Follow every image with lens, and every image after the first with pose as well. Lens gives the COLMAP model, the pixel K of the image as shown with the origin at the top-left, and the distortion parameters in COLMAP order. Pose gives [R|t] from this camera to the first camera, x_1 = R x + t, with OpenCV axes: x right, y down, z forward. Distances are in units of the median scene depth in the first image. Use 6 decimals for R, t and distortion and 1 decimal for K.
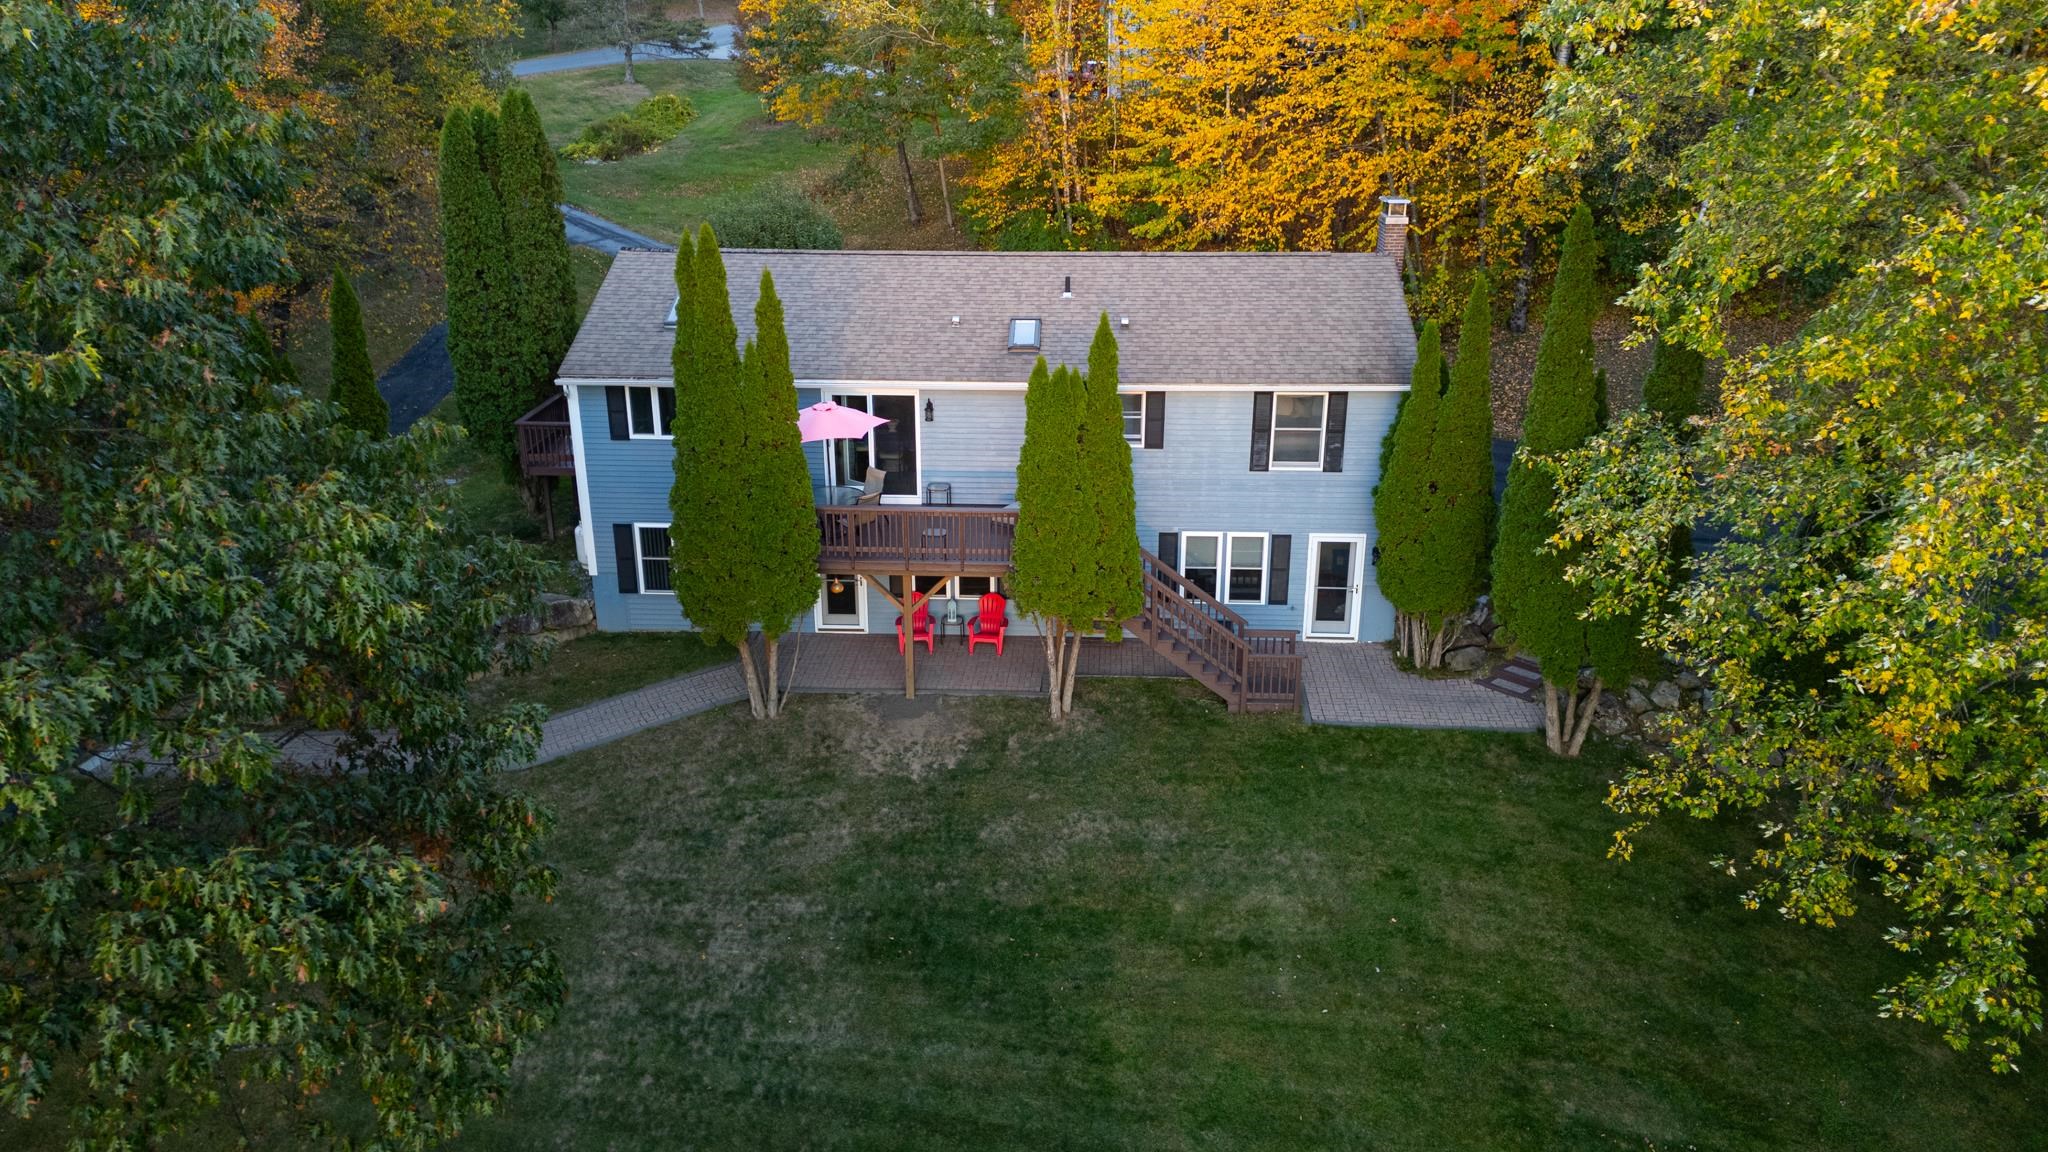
lens RADIAL K [[1479.3, 0, 1021.7], [0, 1479.3, 561.5], [0, 0, 1]] dist [0.042199, -0.023518]
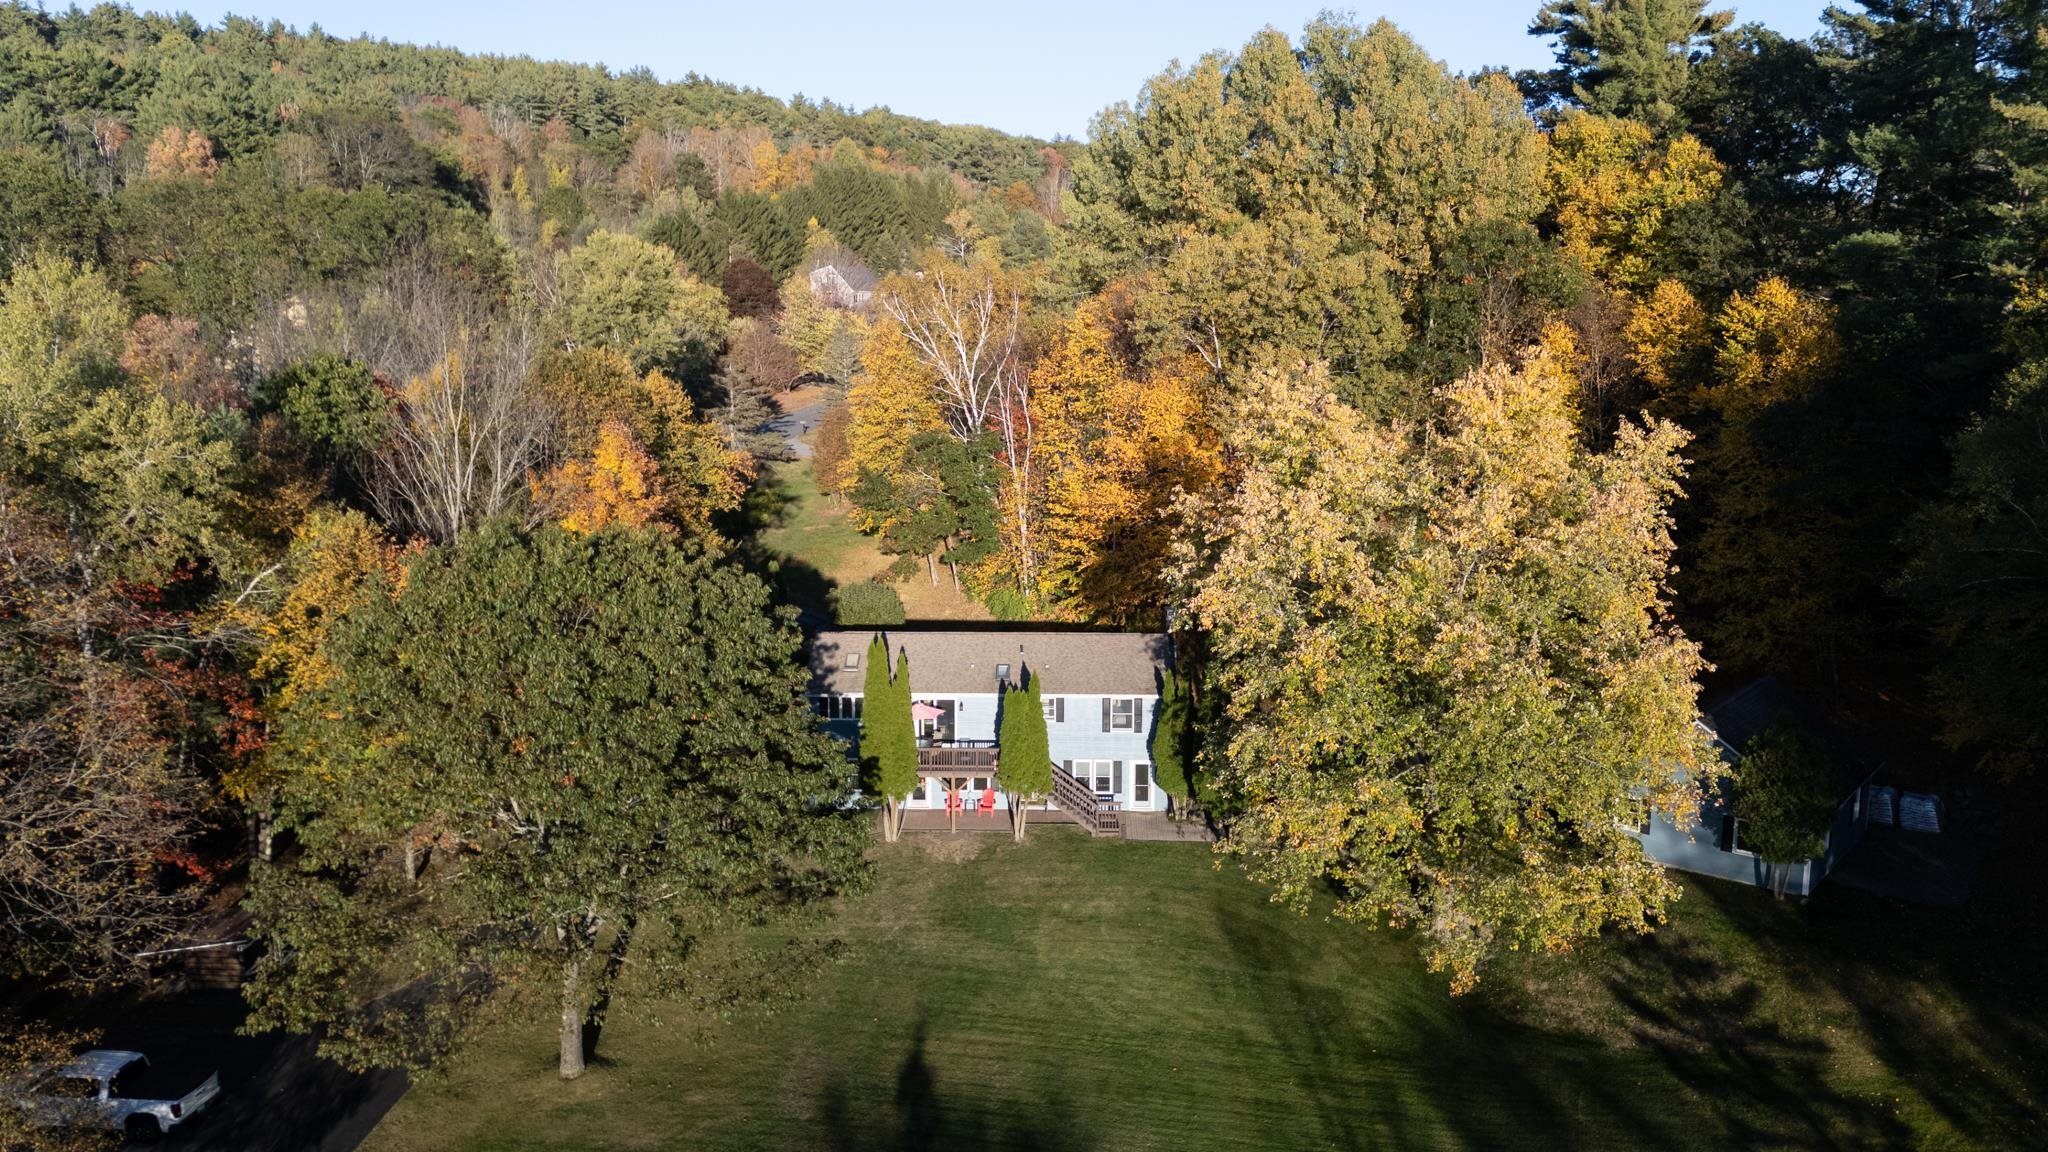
lens RADIAL K [[1479.3, 0, 1020.0], [0, 1479.3, 592.1], [0, 0, 1]] dist [0.042199, -0.023518]
pose [[0.999857, -0.006452, 0.015645, -0.006021], [0.008879, 0.987008, -0.160423, 0.096480], [-0.014407, 0.160539, 0.986924, -1.376775]]
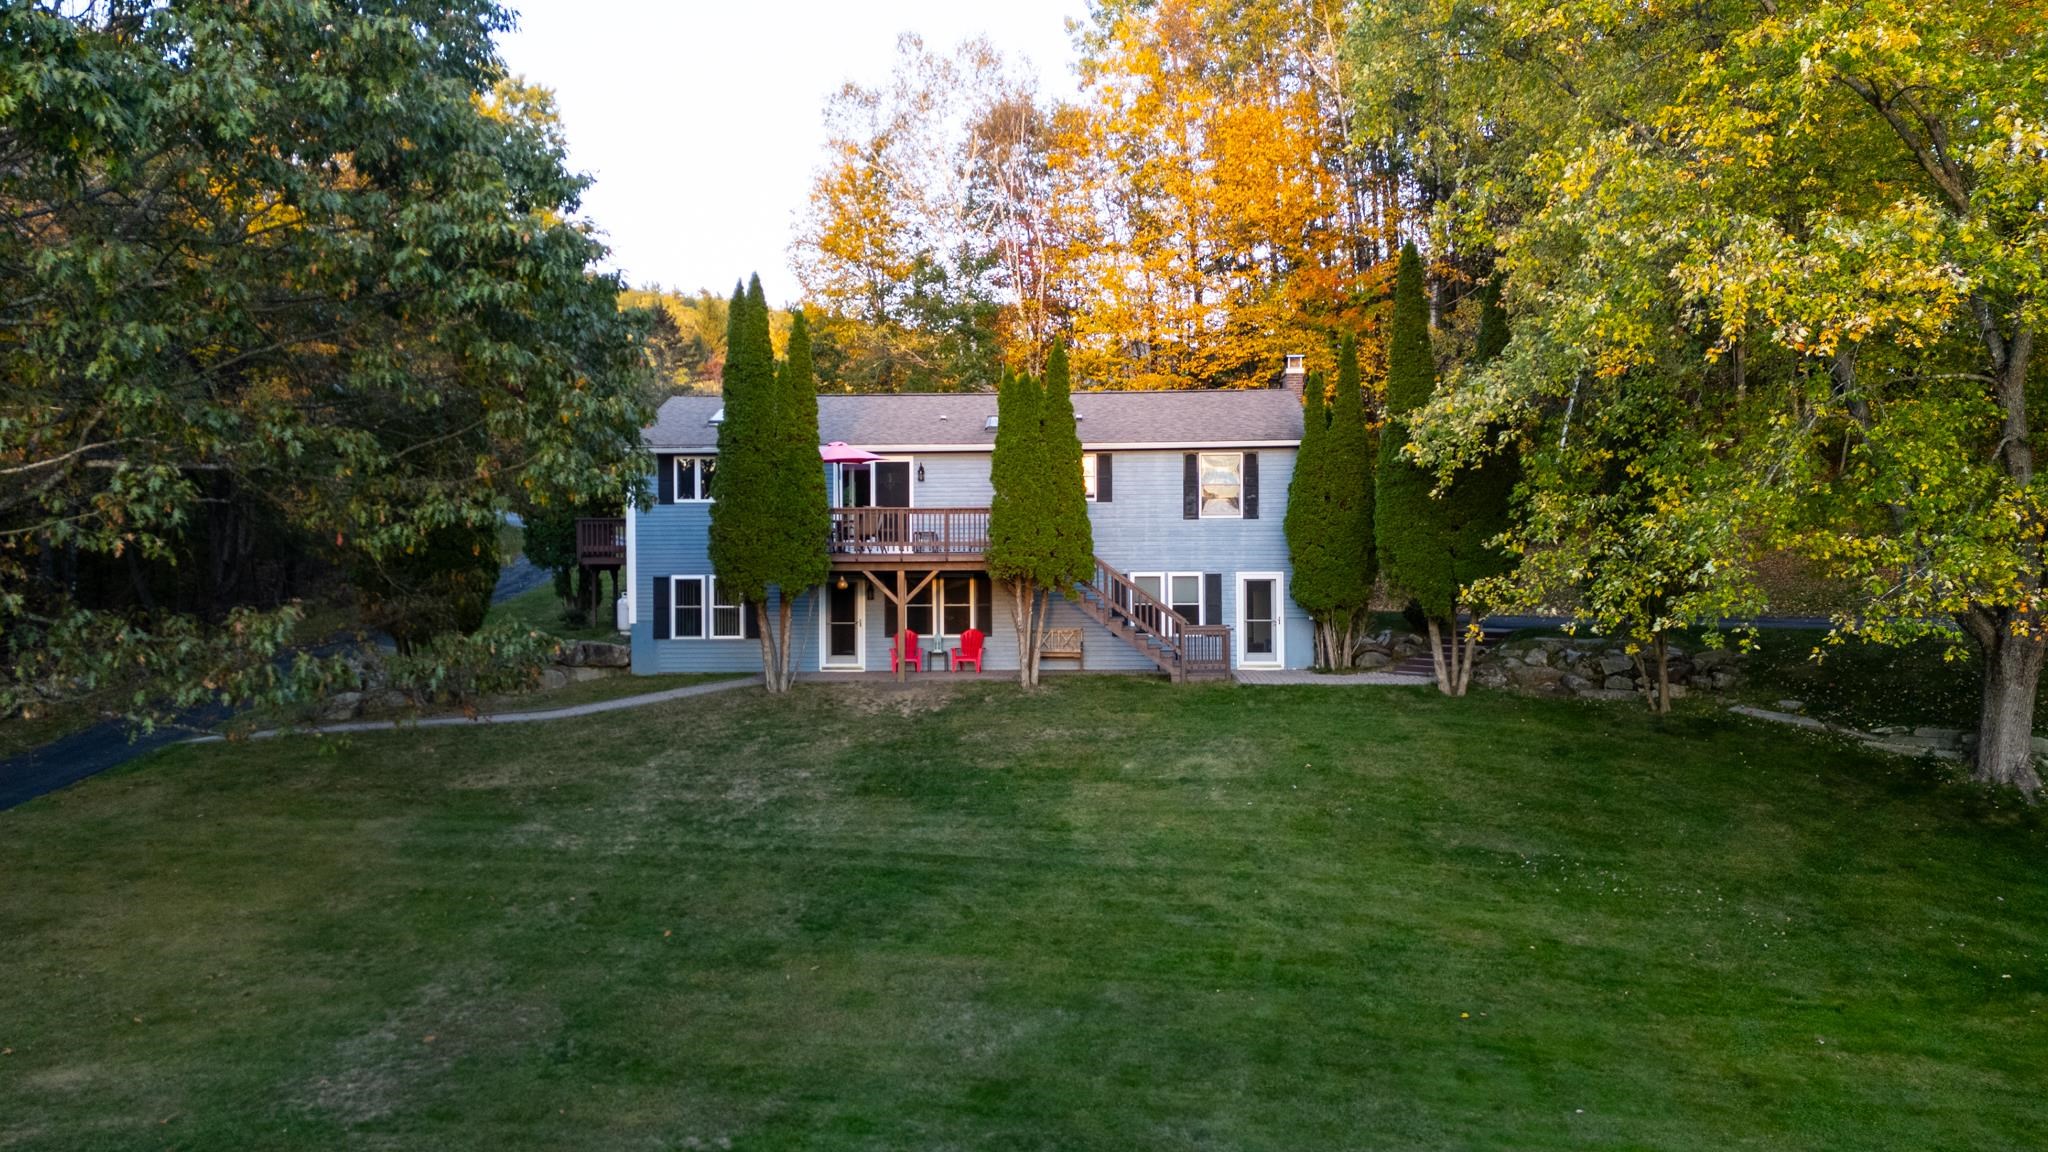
lens RADIAL K [[1479.3, 0, 1019.5], [0, 1479.3, 584.1], [0, 0, 1]] dist [0.042199, -0.023518]
pose [[0.999955, -0.004267, 0.008495, 0.009243], [0.006903, 0.940272, -0.340354, 0.435408], [-0.006535, 0.340398, 0.940259, -0.134819]]
